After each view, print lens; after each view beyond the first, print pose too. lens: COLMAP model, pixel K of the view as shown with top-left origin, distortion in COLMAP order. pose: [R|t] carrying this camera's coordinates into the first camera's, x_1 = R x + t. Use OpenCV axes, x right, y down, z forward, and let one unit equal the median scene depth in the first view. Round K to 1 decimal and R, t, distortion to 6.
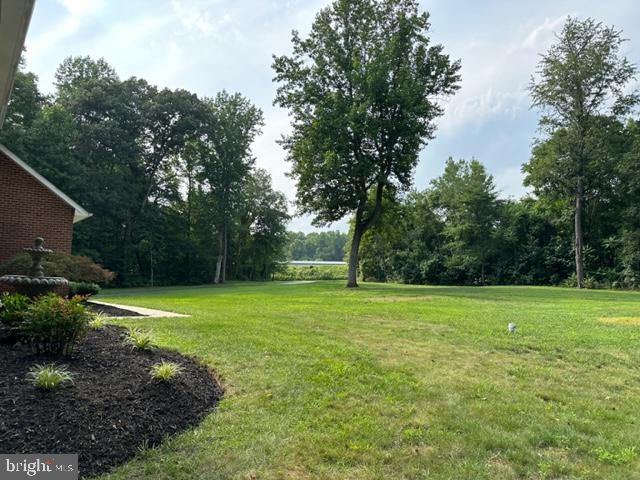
lens RADIAL K [[444.4, 0, 319.8], [0, 444.4, 240.5], [0, 0, 1]] dist [0.057699, -0.070892]
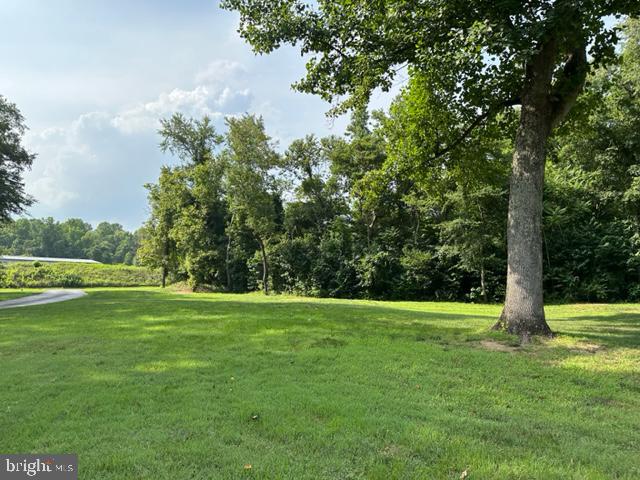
lens RADIAL K [[444.4, 0, 320.5], [0, 444.4, 241.1], [0, 0, 1]] dist [0.057699, -0.070892]
pose [[0.814188, 0.064881, 0.576965, -0.118145], [-0.057820, 0.997857, -0.030619, 0.047466], [-0.577715, -0.008430, 0.816195, 0.571928]]
